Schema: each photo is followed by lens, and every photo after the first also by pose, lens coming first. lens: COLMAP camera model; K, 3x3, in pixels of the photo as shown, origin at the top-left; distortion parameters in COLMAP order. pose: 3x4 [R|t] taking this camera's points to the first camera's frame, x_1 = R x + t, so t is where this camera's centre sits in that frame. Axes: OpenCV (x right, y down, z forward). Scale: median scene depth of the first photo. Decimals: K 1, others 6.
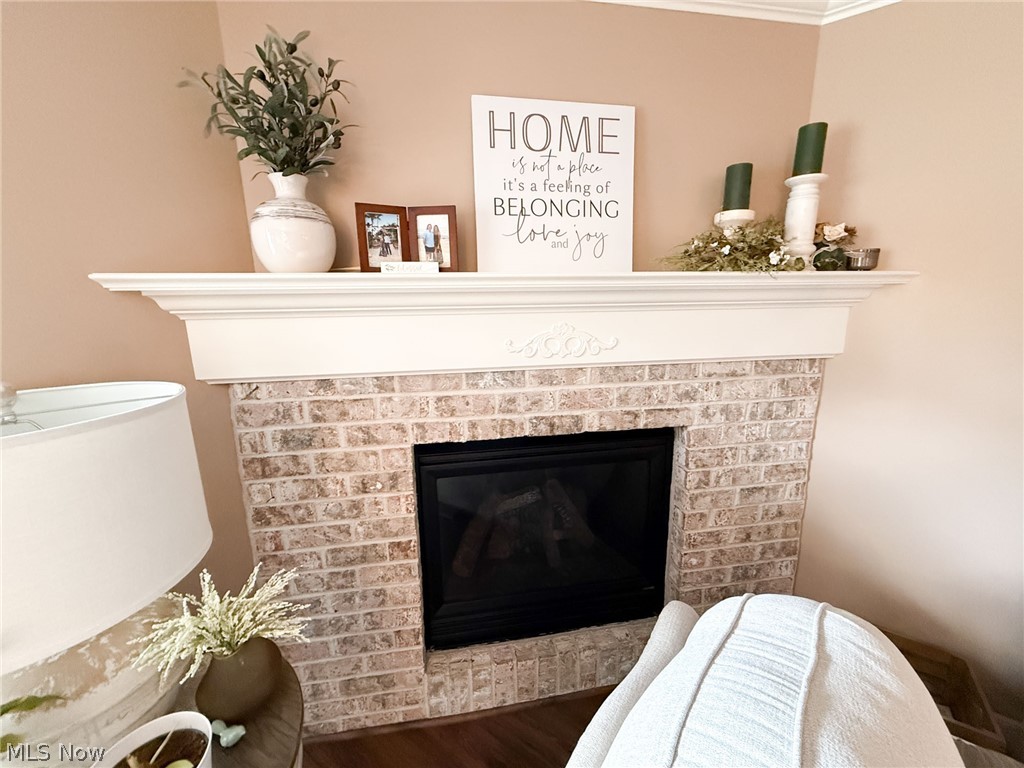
lens RADIAL K [[406.3, 0, 512.0], [0, 406.3, 384.0], [0, 0, 1]] dist [-0.000327, -0.000032]
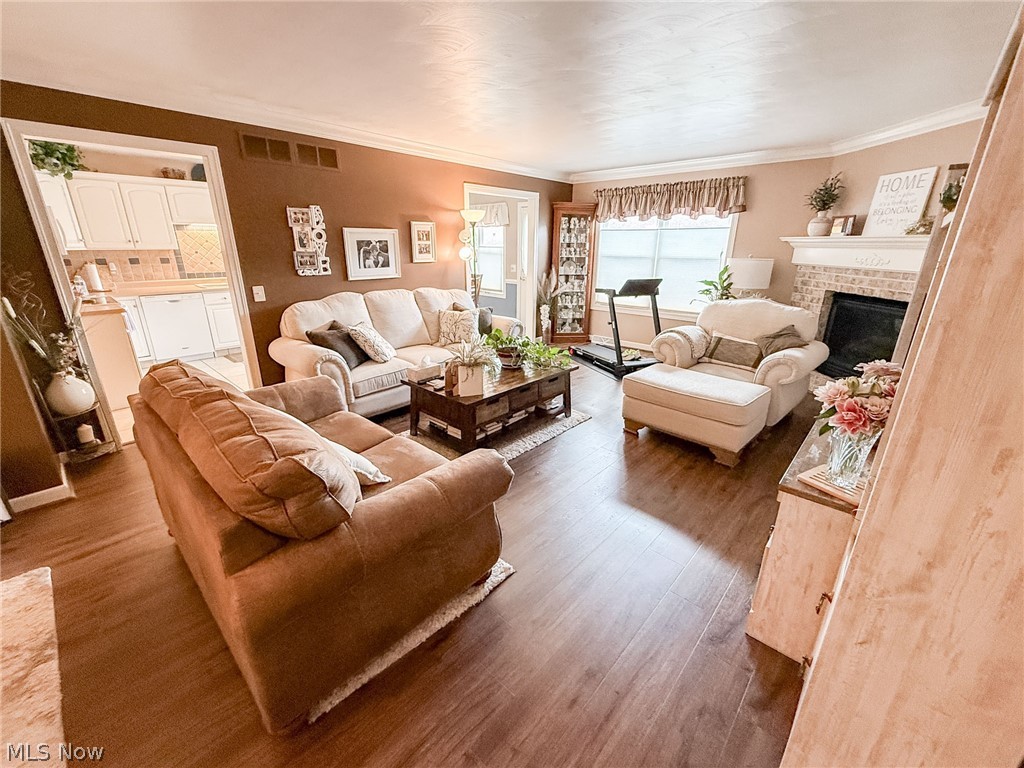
lens RADIAL K [[419.2, 0, 512.0], [0, 419.2, 384.0], [0, 0, 1]] dist [-0.000225, 0.000233]
pose [[-0.125874, 0.329529, -0.935717, 3.479234], [-0.202101, 0.914921, 0.349393, 0.176124], [0.971242, 0.233089, -0.048567, -1.113120]]
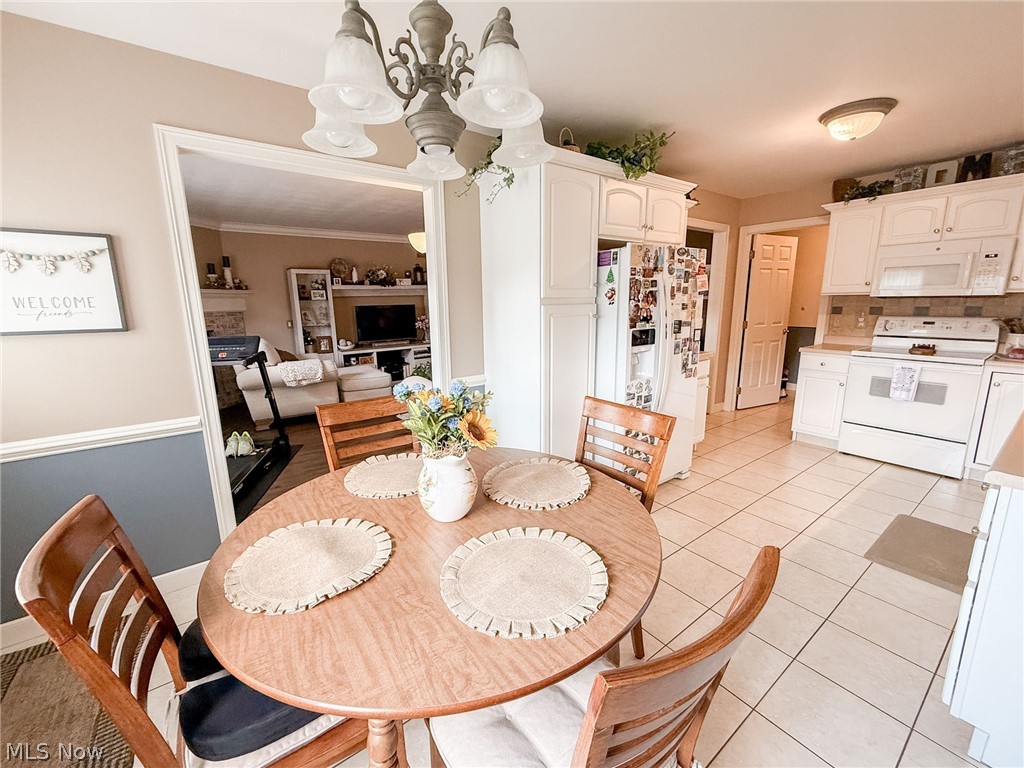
lens RADIAL K [[419.2, 0, 512.0], [0, 419.2, 384.0], [0, 0, 1]] dist [-0.000225, 0.000233]
pose [[0.309089, -0.180319, 0.933782, -2.693556], [0.200648, 0.972124, 0.121307, 0.745461], [-0.929626, 0.149866, 0.336654, -3.094365]]
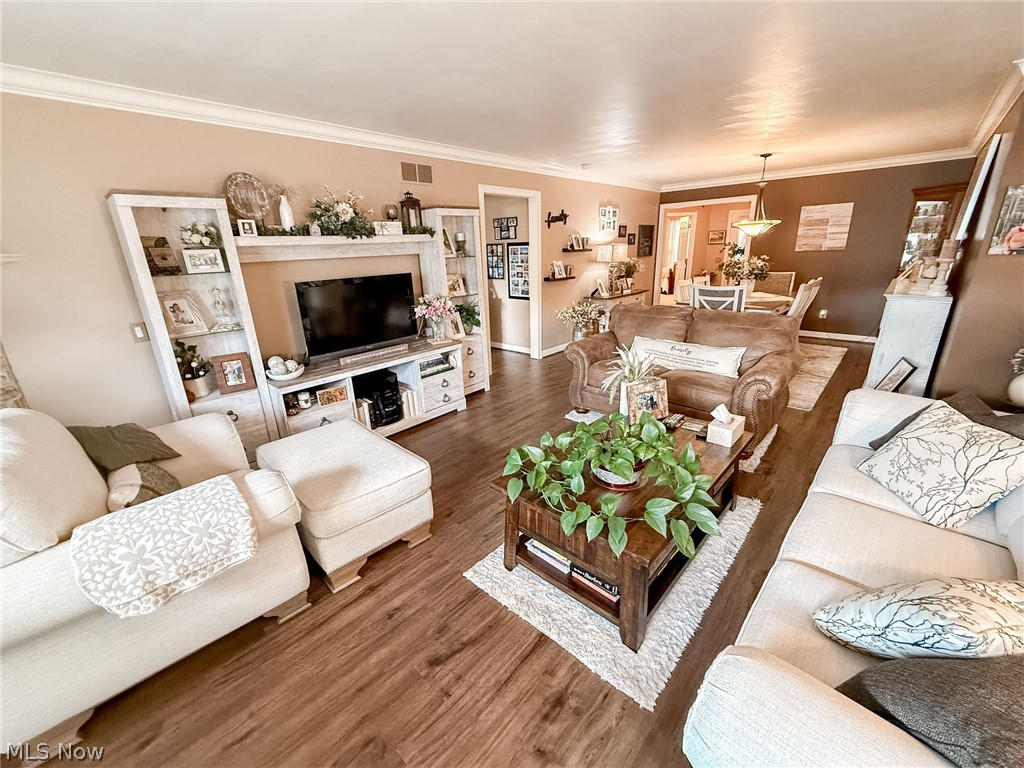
lens RADIAL K [[414.7, 0, 512.0], [0, 414.7, 384.0], [0, 0, 1]] dist [-0.001640, 0.000048]
pose [[0.127053, -0.300357, 0.945327, -0.563328], [0.230105, 0.935976, 0.266459, 0.249466], [-0.964836, 0.183670, 0.188032, -1.249917]]
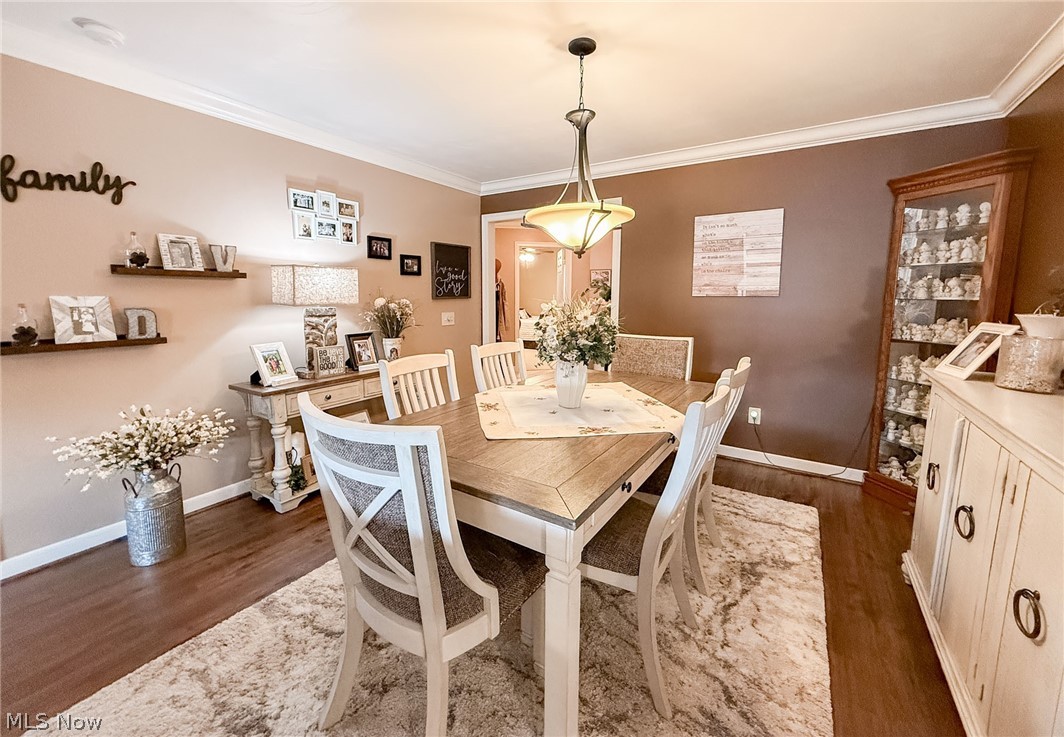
lens RADIAL K [[431.9, 0, 532.1], [0, 431.9, 342.8], [0, 0, 1]] dist [-0.000129, 0.000123]
pose [[-0.055294, -0.101566, 0.993291, 2.401250], [0.197714, 0.974001, 0.110600, 0.654170], [-0.978699, 0.202503, -0.033776, -2.762181]]
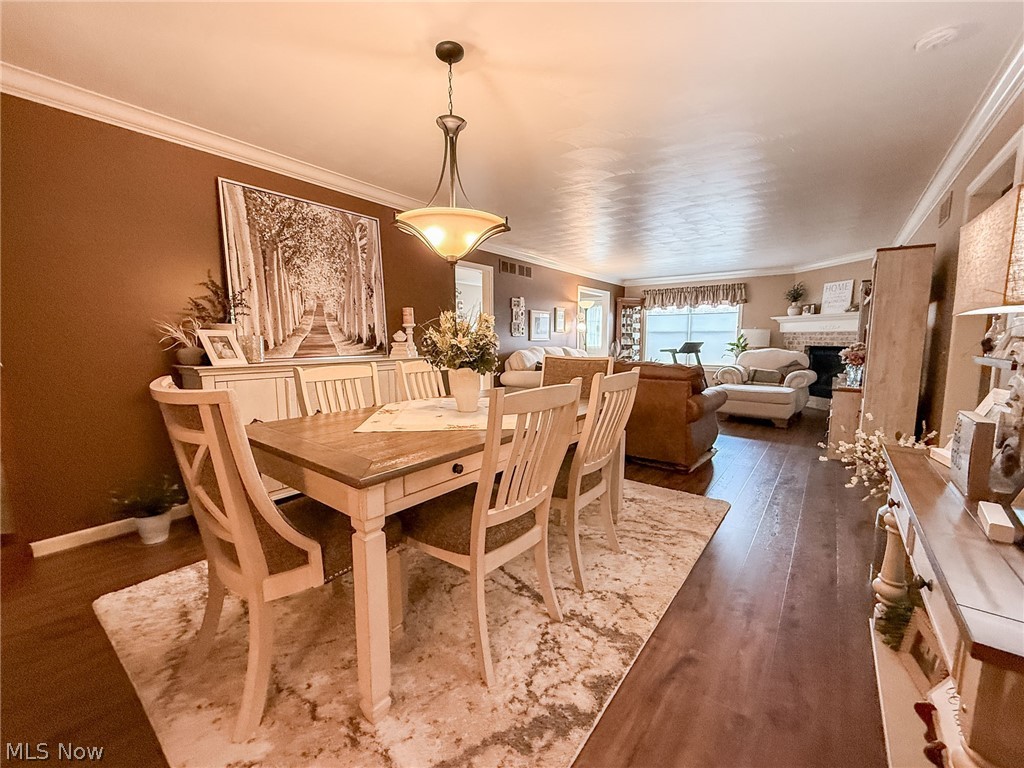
lens RADIAL K [[414.7, 0, 512.0], [0, 414.7, 384.0], [0, 0, 1]] dist [-0.001640, 0.000048]
pose [[-0.041525, 0.125467, -0.991228, 5.610423], [-0.201158, 0.970719, 0.131298, 0.725311], [0.978678, 0.204845, -0.015070, -2.728329]]
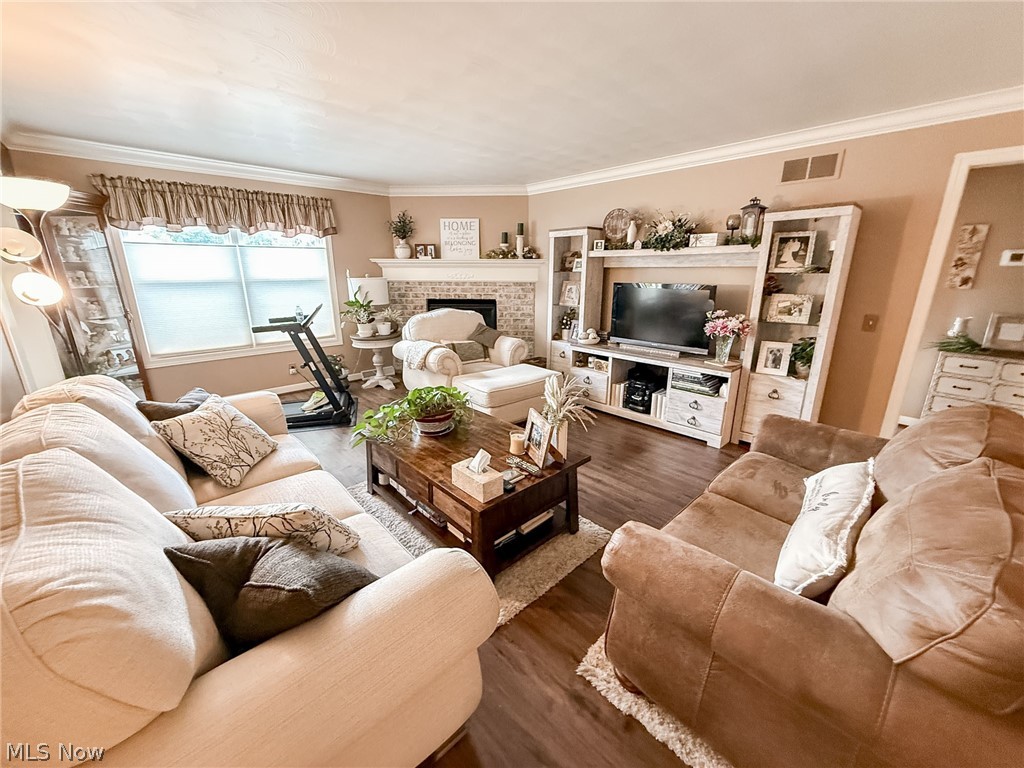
lens RADIAL K [[406.3, 0, 512.0], [0, 406.3, 384.0], [0, 0, 1]] dist [-0.000327, -0.000032]
pose [[0.979505, 0.072160, -0.188048, 1.536265], [-0.056849, 0.994708, 0.085586, 0.632766], [0.193228, -0.073142, 0.978424, -3.137002]]
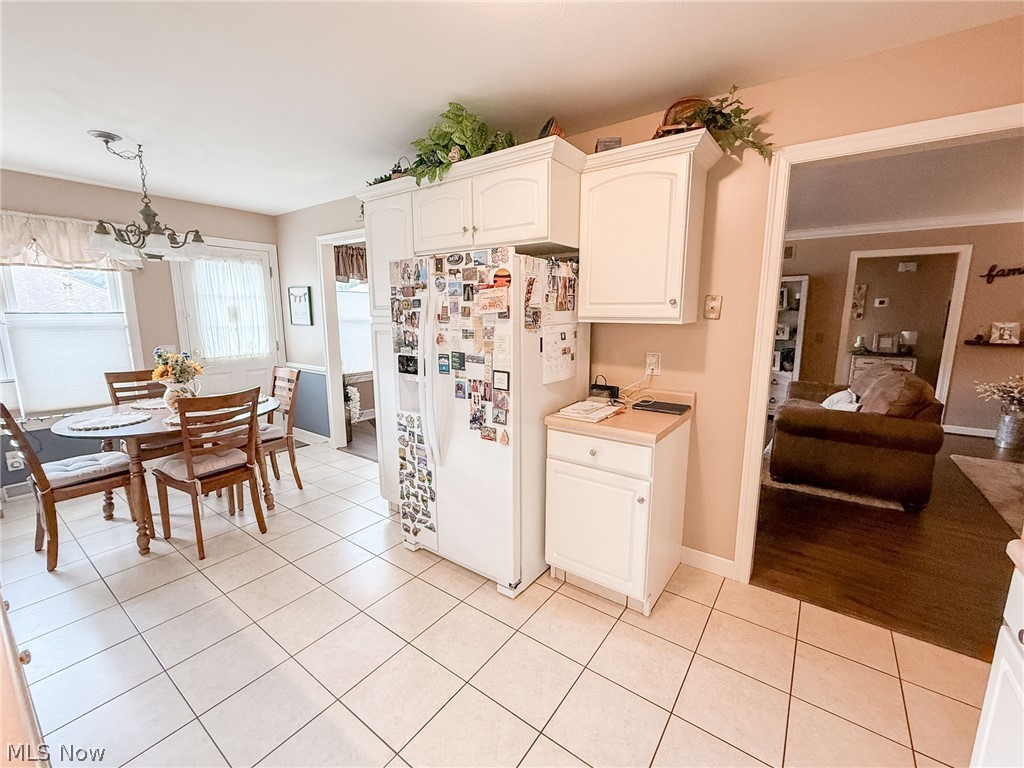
lens RADIAL K [[428.3, 0, 512.0], [0, 428.3, 384.0], [0, 0, 1]] dist [0.000922, 0.000041]
pose [[0.999828, 0.016244, -0.008931, -0.059348], [-0.016521, 0.999357, -0.031810, 1.035888], [0.008409, 0.031952, 0.999454, -4.867174]]
